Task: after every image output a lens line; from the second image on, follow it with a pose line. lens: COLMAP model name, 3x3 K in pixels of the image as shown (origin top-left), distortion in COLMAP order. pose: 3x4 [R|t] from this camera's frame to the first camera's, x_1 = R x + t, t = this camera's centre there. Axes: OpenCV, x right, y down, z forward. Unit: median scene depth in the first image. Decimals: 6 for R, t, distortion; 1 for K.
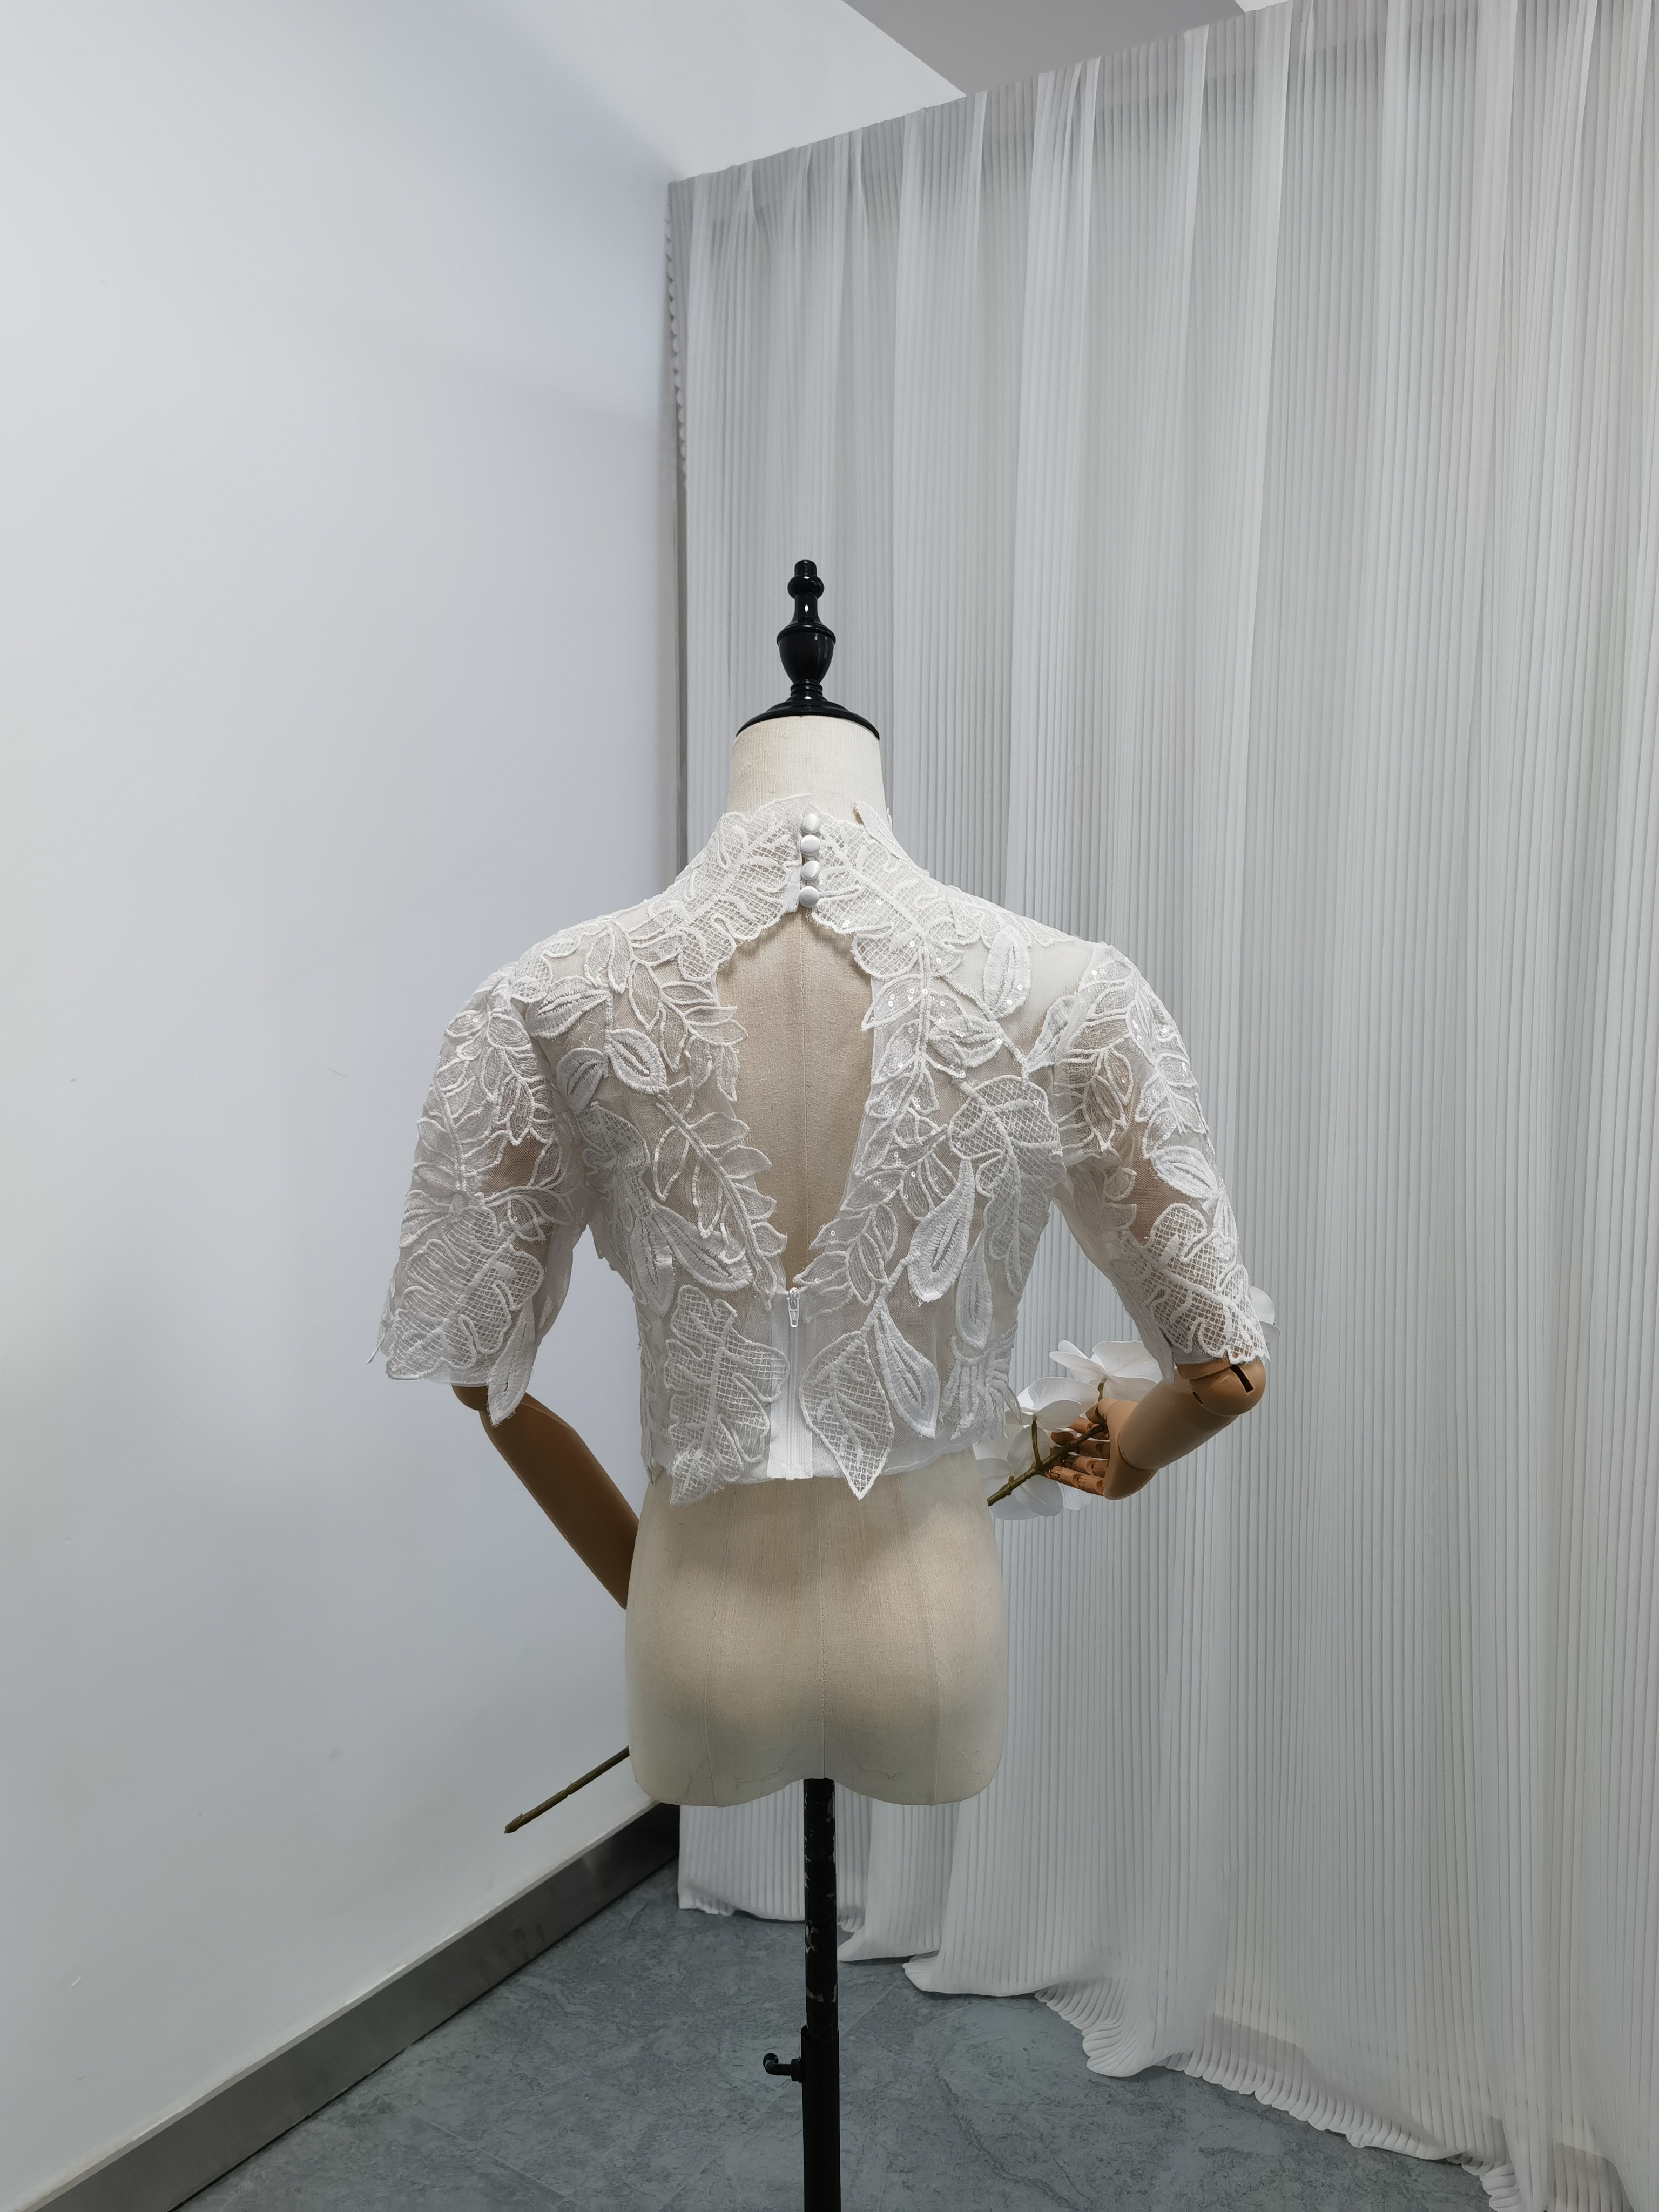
lens RADIAL K [[1664.8, 0, 829.5], [0, 1664.8, 1106.0], [0, 0, 1]] dist [0.039482, -0.120321]
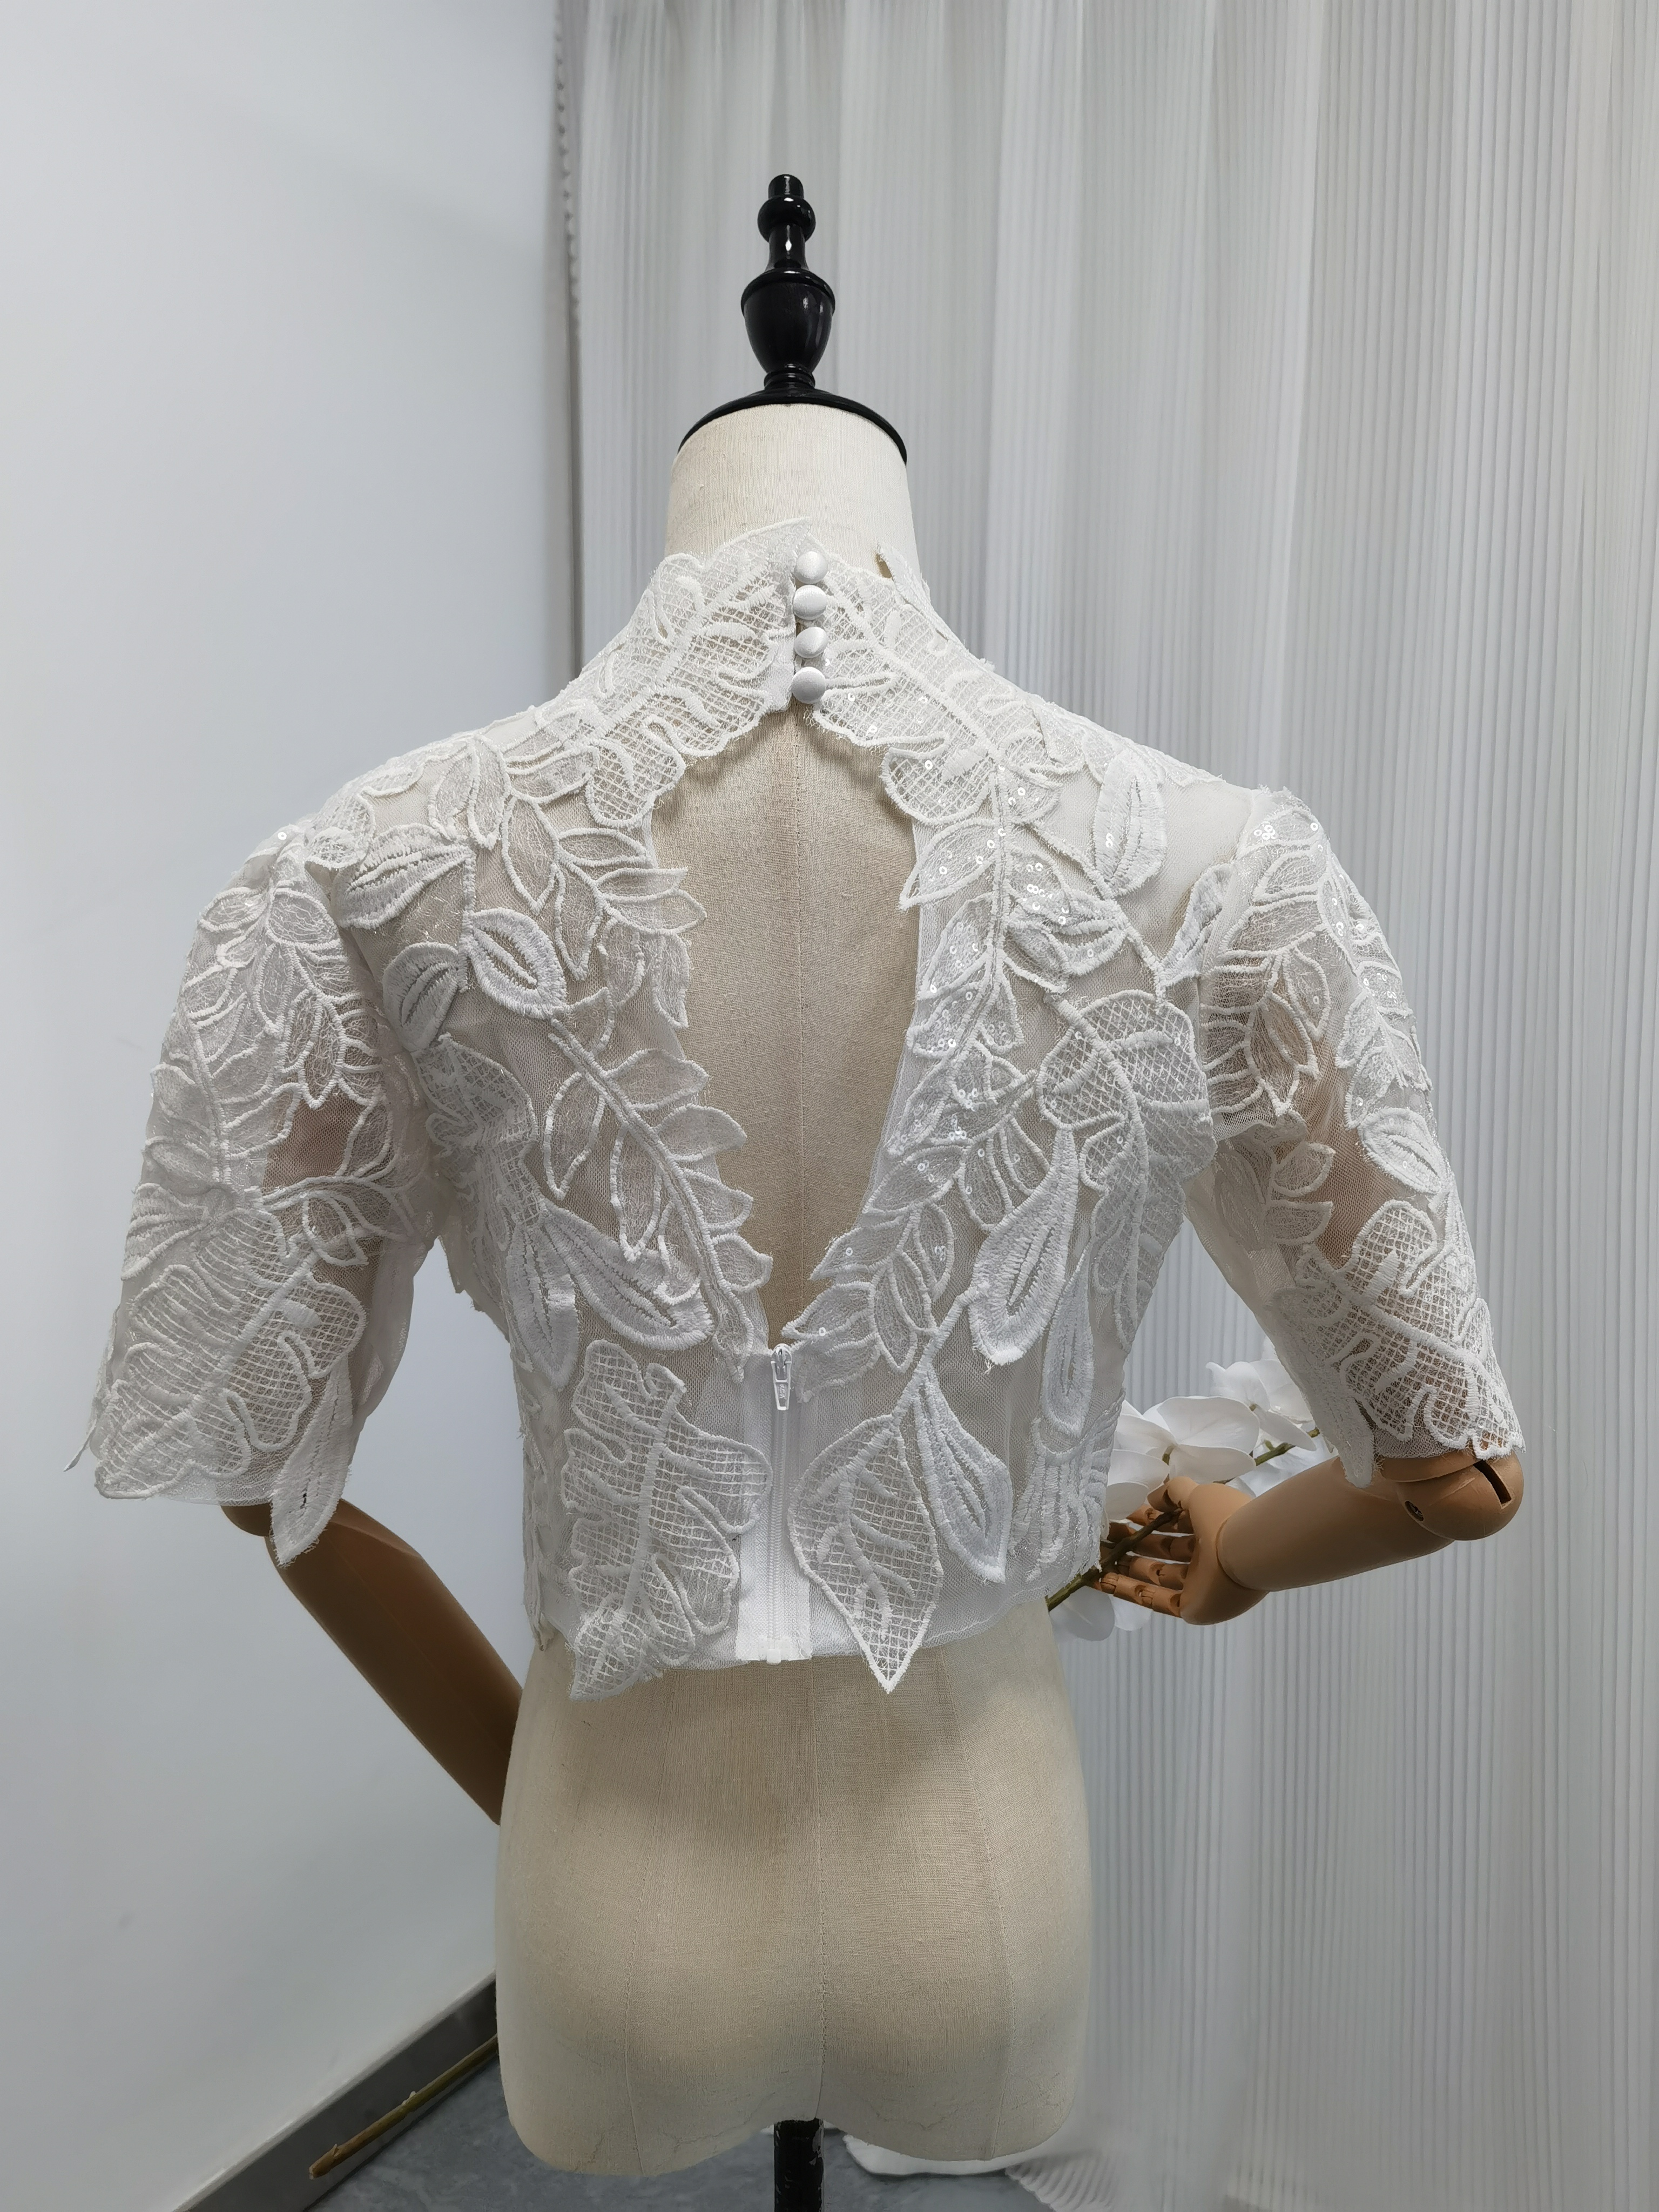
lens RADIAL K [[1724.8, 0, 829.5], [0, 1724.8, 1106.0], [0, 0, 1]] dist [-0.004069, 0.008342]
pose [[0.998071, 0.000343, 0.062080, -0.041786], [-0.000096, 0.999992, -0.003972, 0.026015], [-0.062081, 0.003959, 0.998063, 0.375035]]
